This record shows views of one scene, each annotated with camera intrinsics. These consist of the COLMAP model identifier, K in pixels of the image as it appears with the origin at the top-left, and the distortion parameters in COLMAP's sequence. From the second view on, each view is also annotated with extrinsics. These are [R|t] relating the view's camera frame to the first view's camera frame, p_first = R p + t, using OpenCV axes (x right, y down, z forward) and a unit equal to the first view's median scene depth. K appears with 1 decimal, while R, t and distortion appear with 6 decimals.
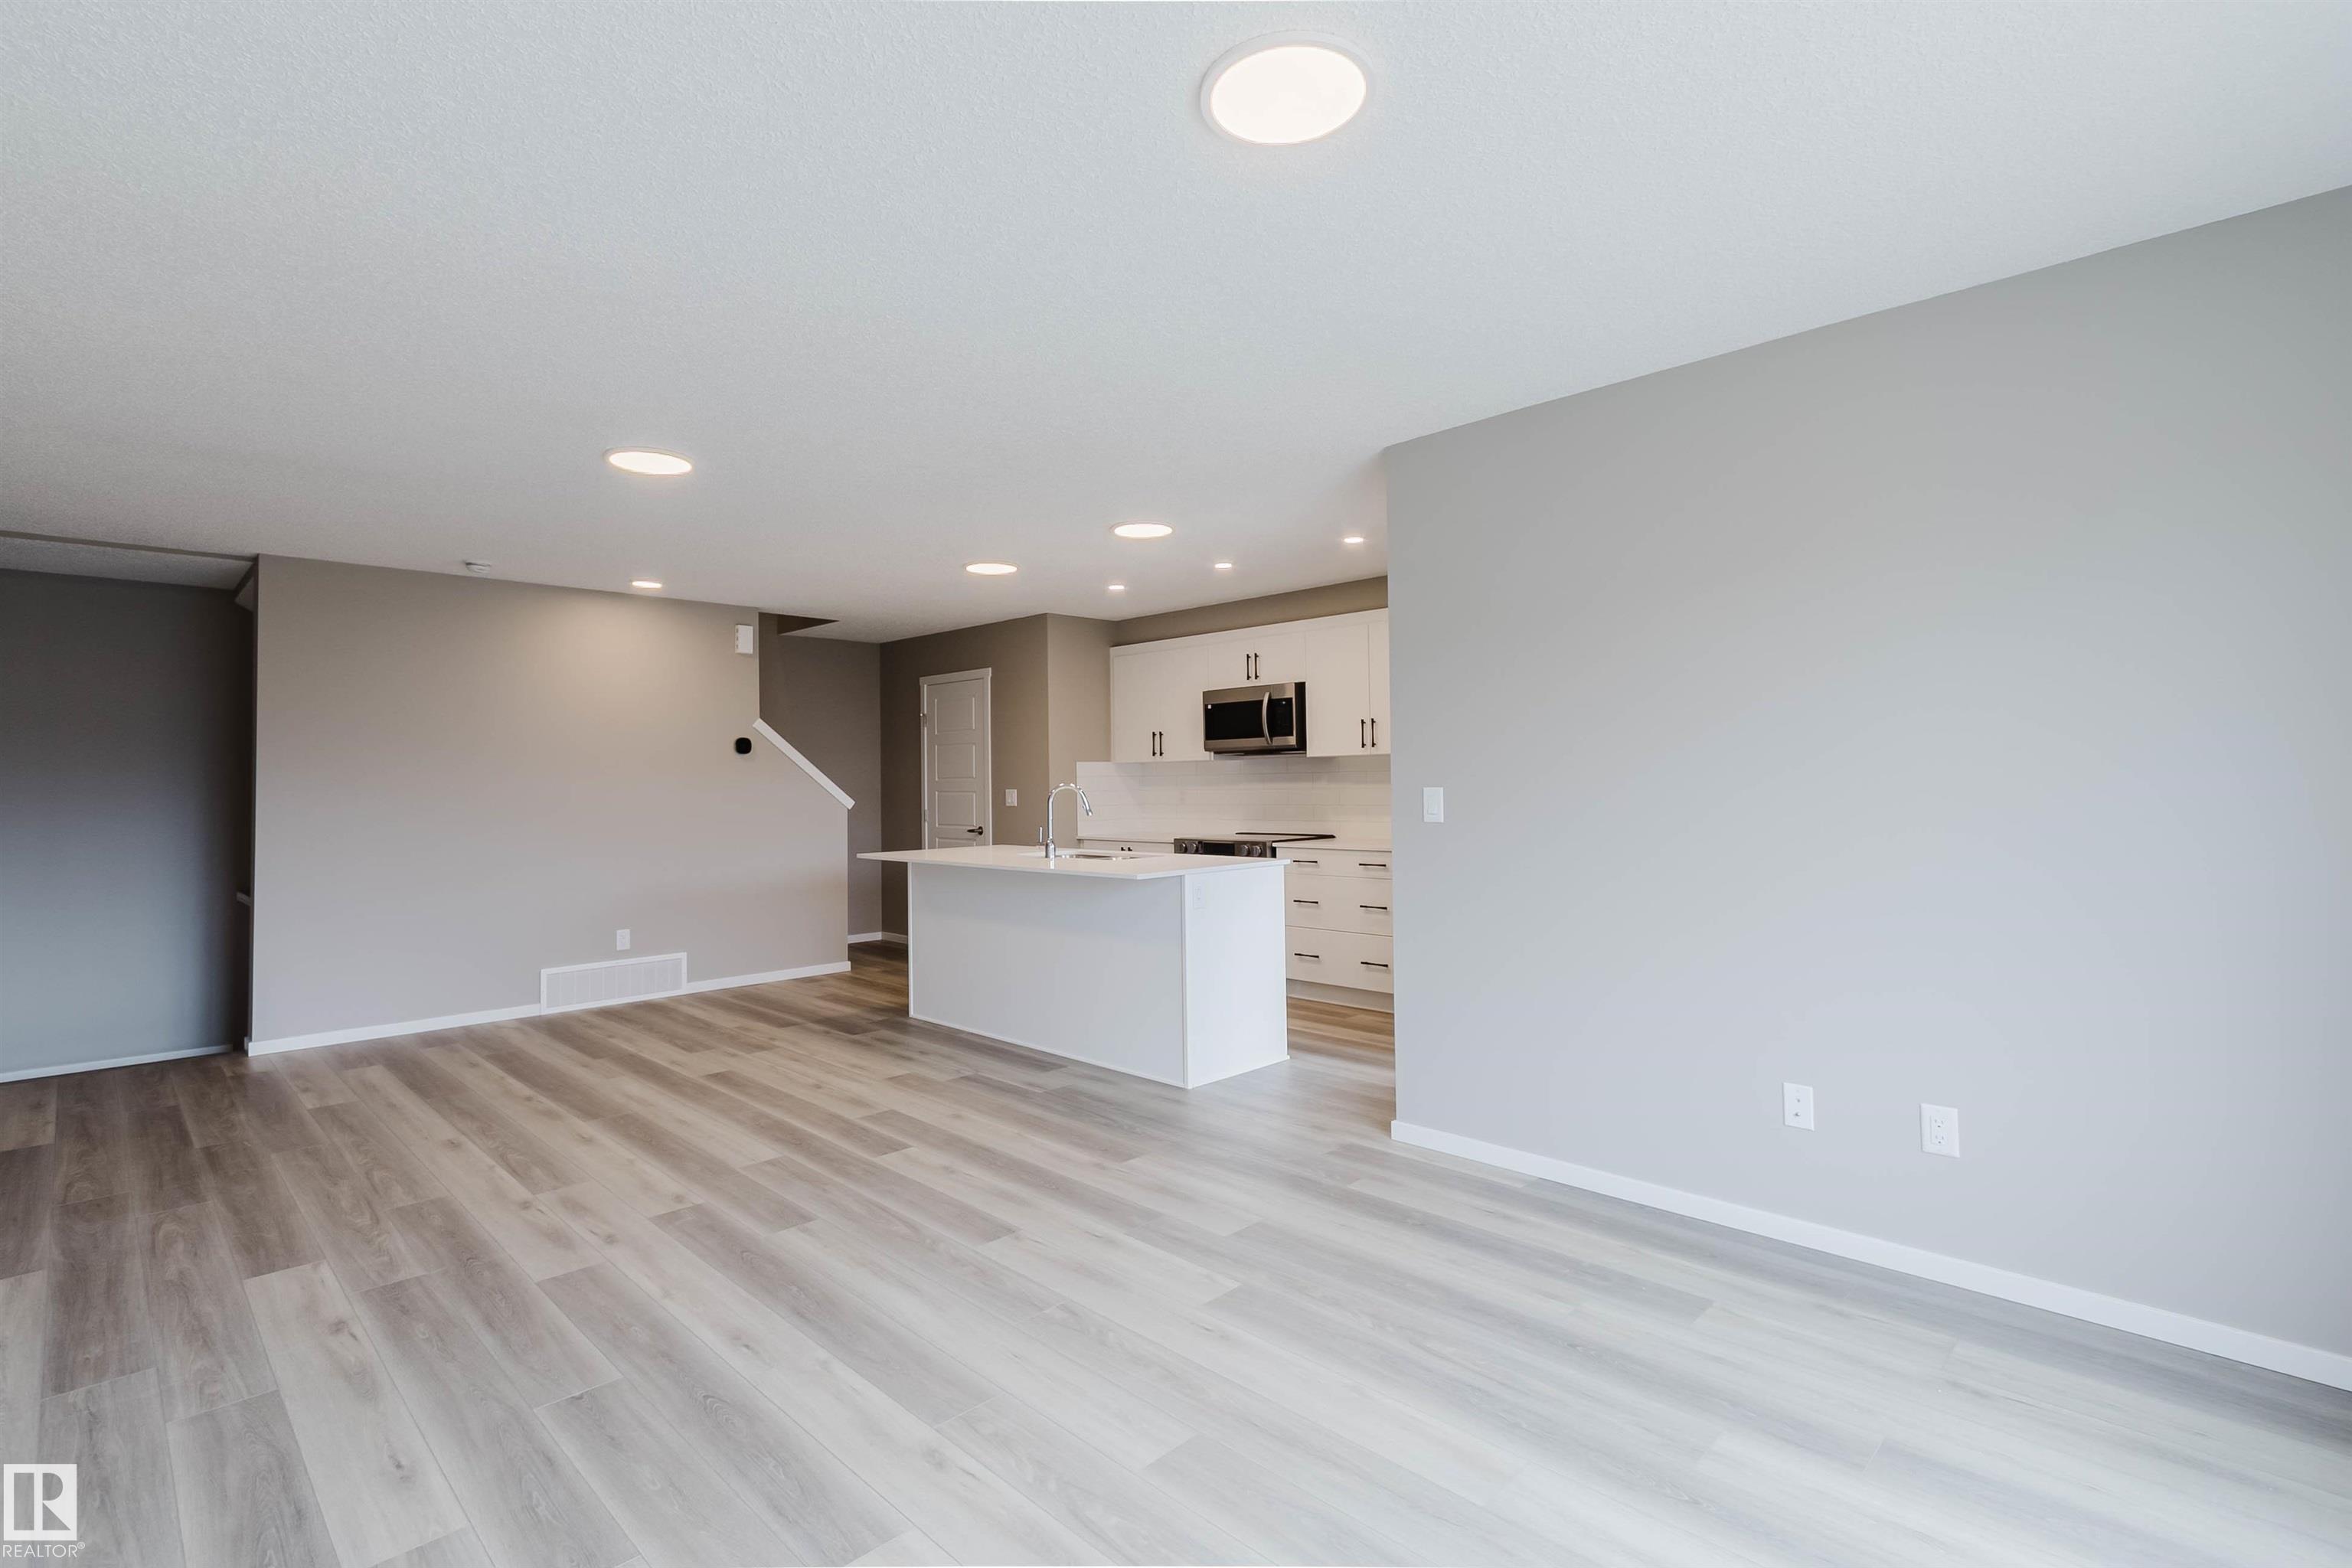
lens RADIAL K [[1086.4, 0, 1145.2], [0, 1086.4, 769.1], [0, 0, 1]] dist [0.000833, 0.001350]
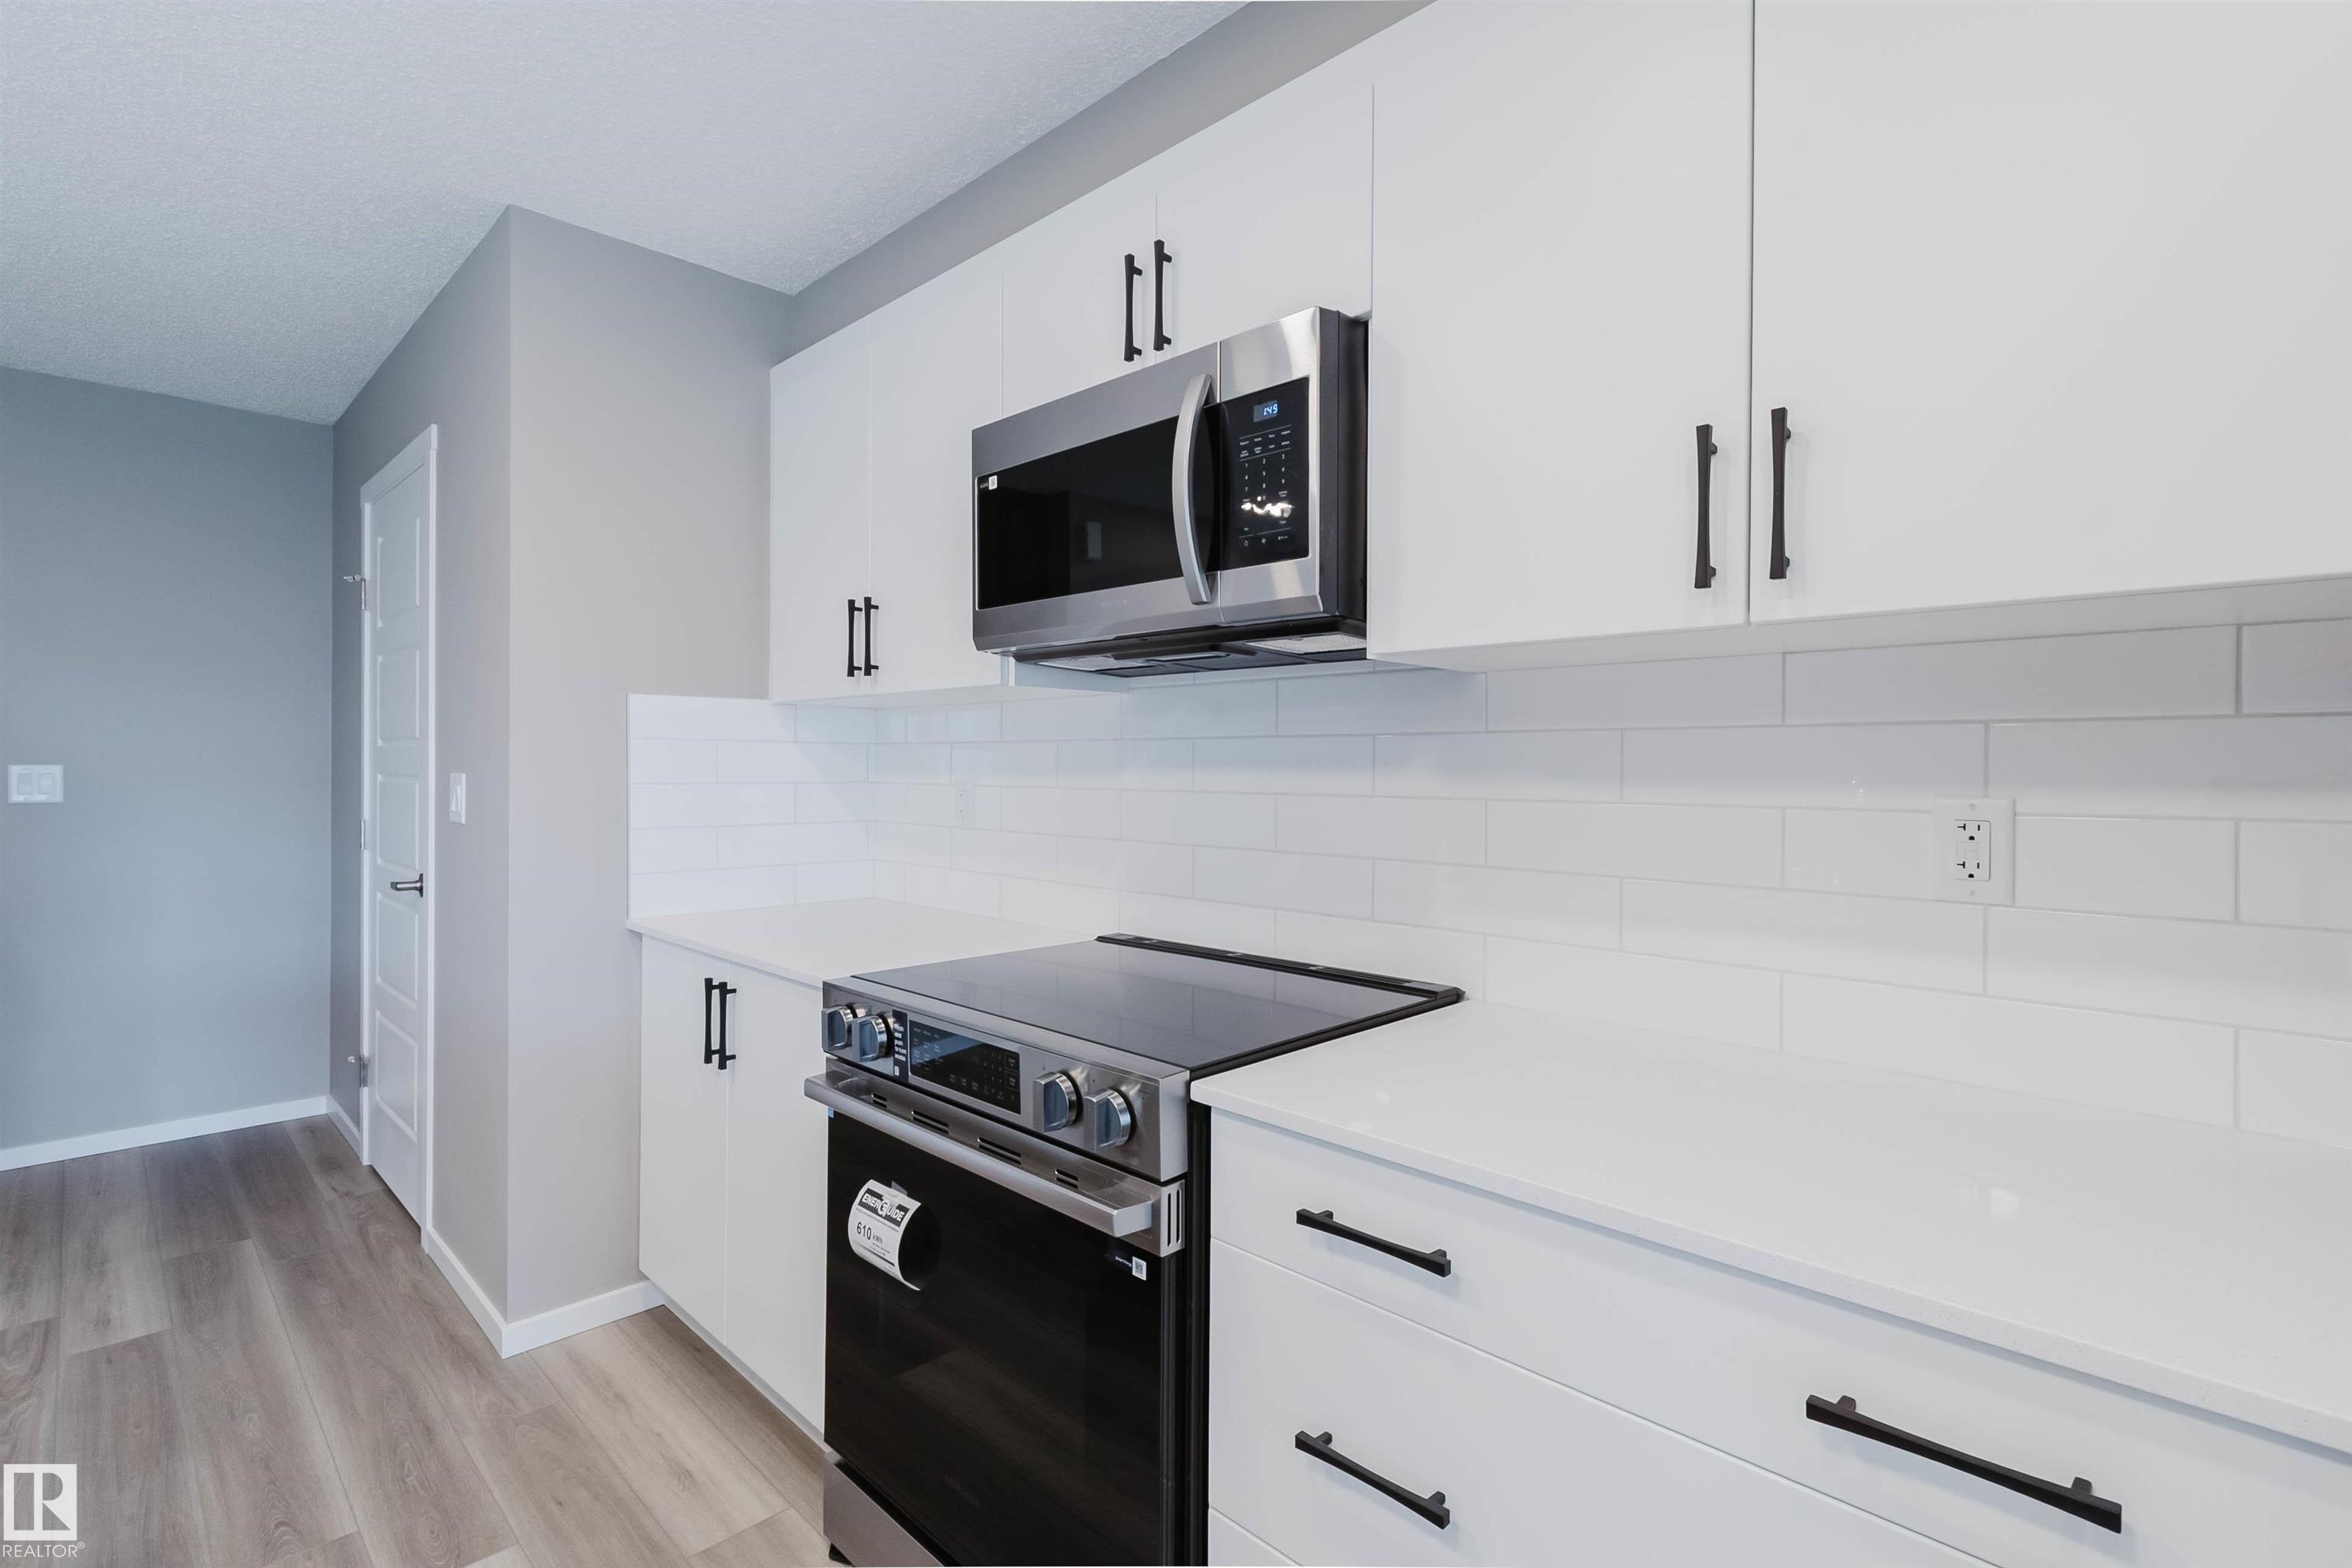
lens RADIAL K [[1086.4, 0, 1145.2], [0, 1086.4, 769.1], [0, 0, 1]] dist [0.000833, 0.001350]
pose [[0.999760, 0.020469, 0.007777, 0.101856], [-0.020595, 0.999653, 0.016403, 0.008644], [-0.007438, -0.016560, 0.999835, 0.774081]]
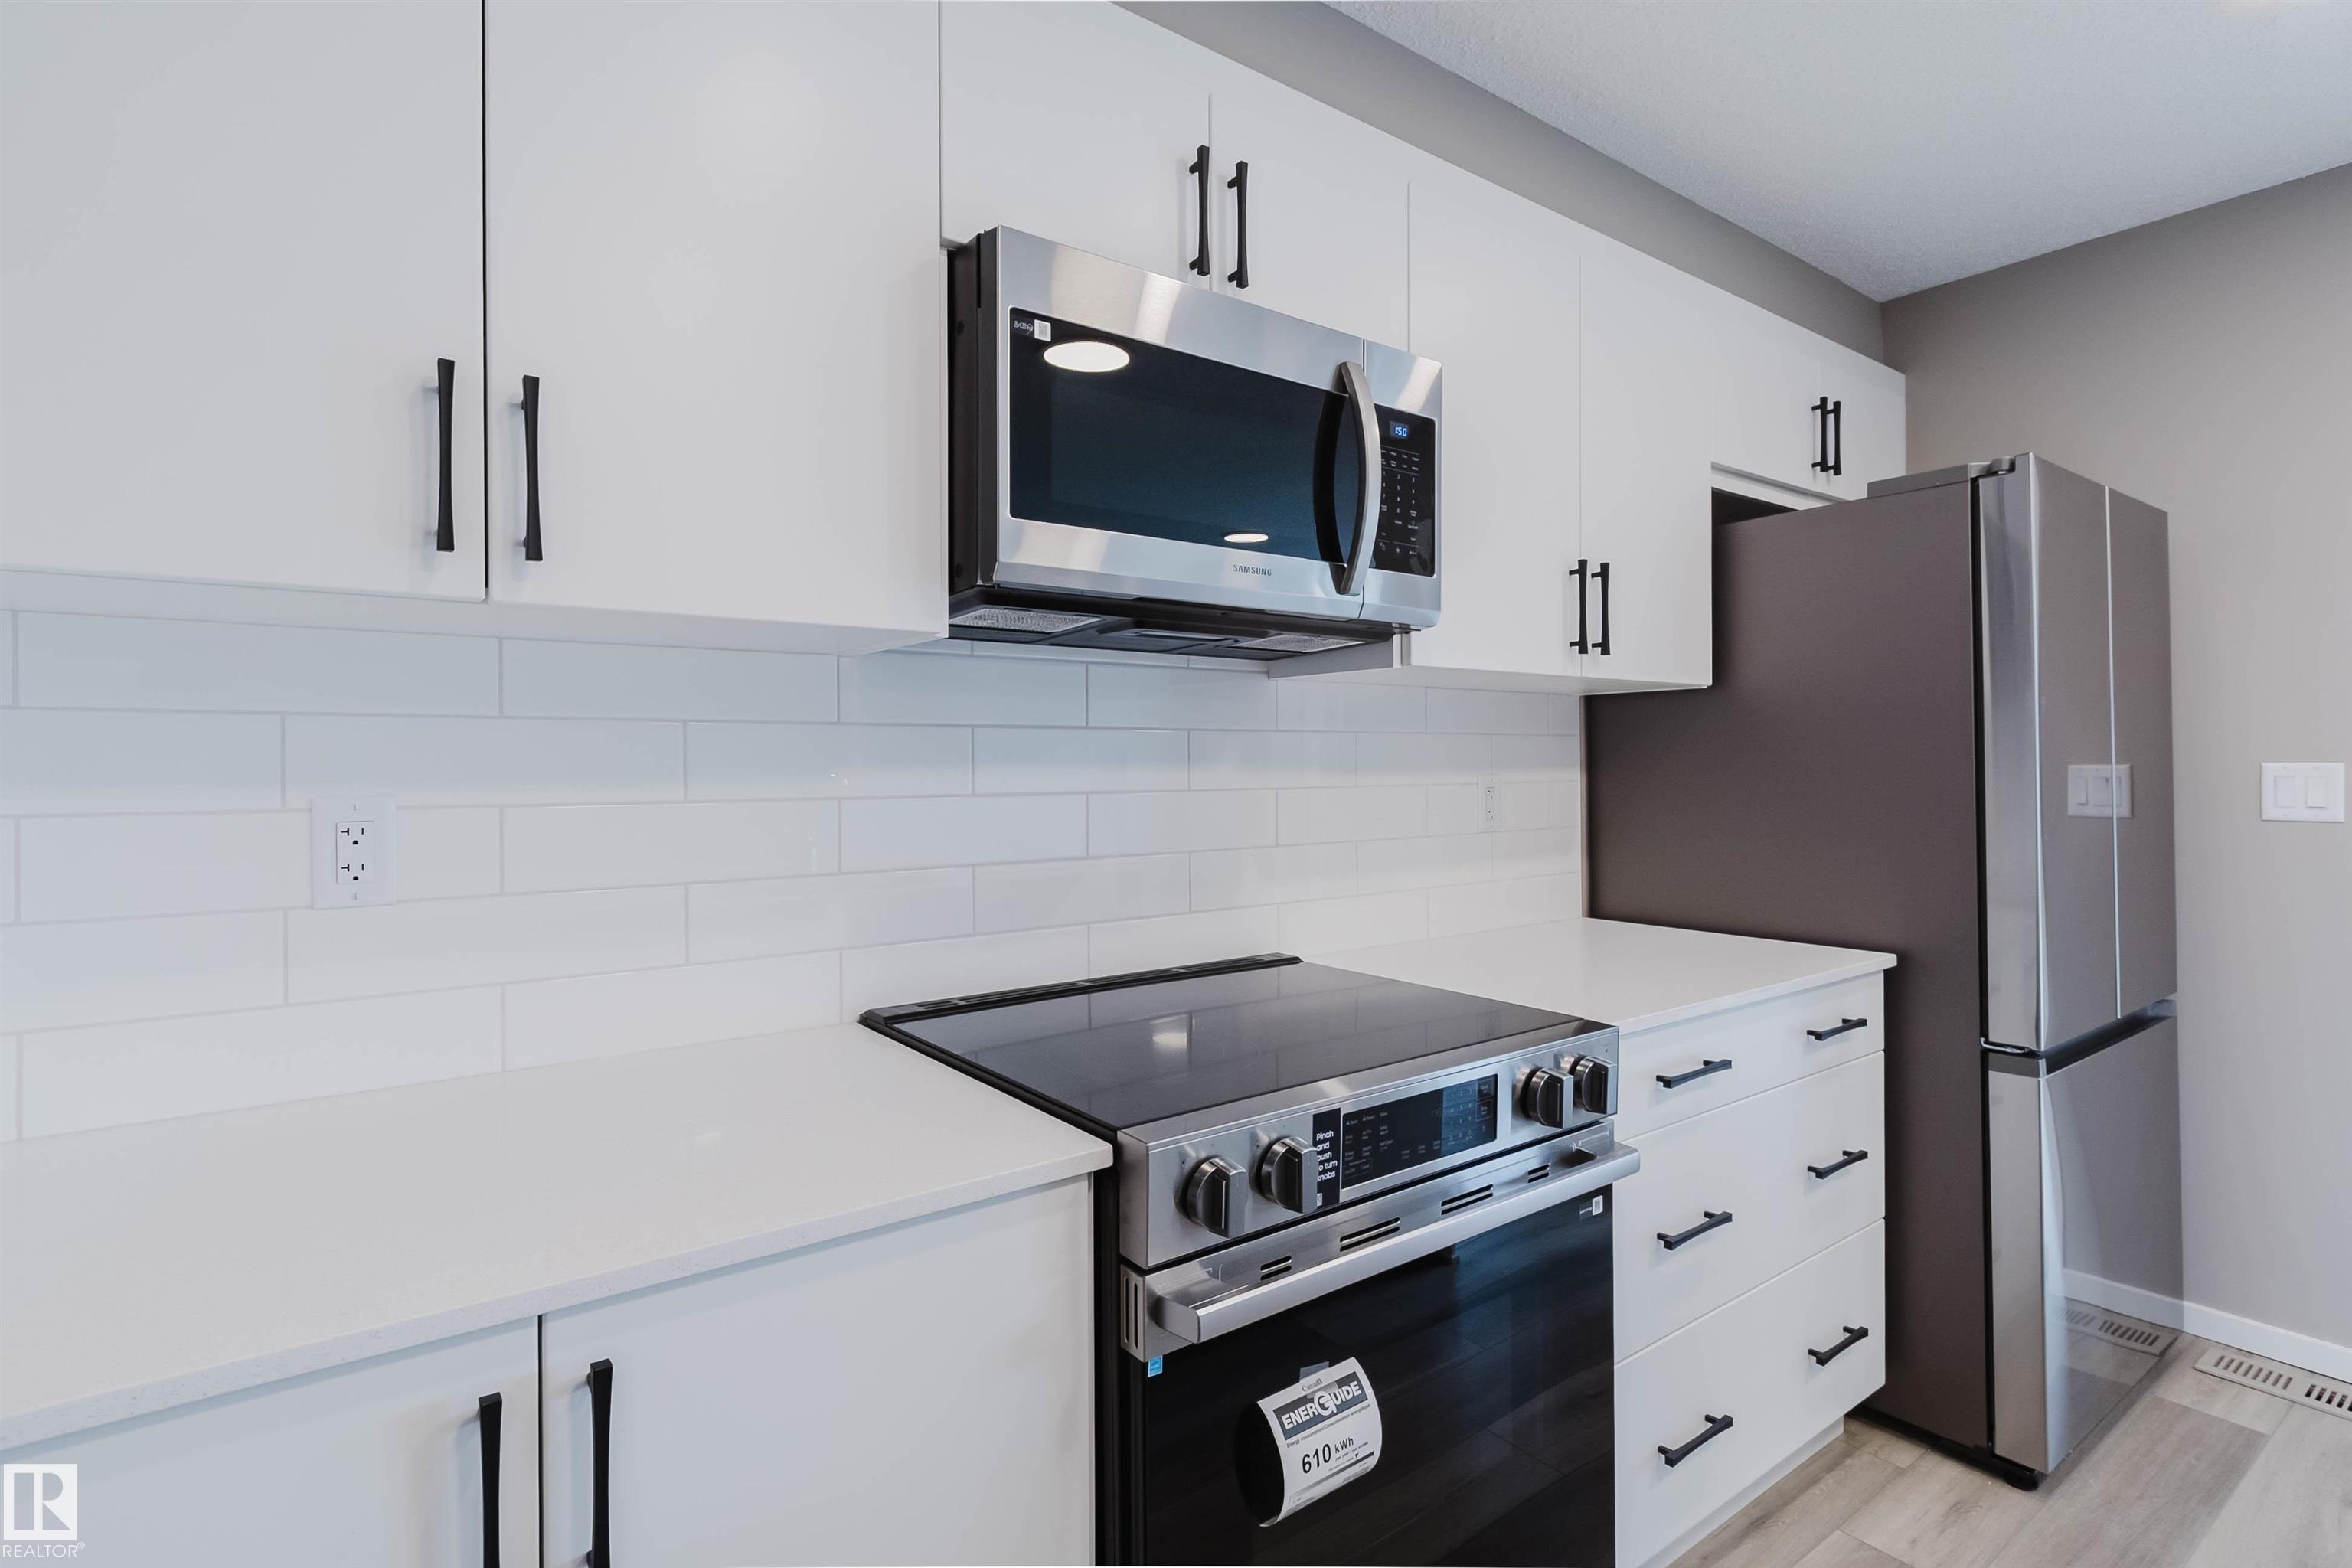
lens RADIAL K [[1153.9, 0, 1168.3], [0, 1153.9, 752.8], [0, 0, 1]] dist [-0.001170, -0.000965]
pose [[0.135840, 0.020257, 0.990524, -0.129645], [-0.009455, 0.999772, -0.019150, 0.014930], [-0.990686, -0.006764, 0.136001, 1.011468]]
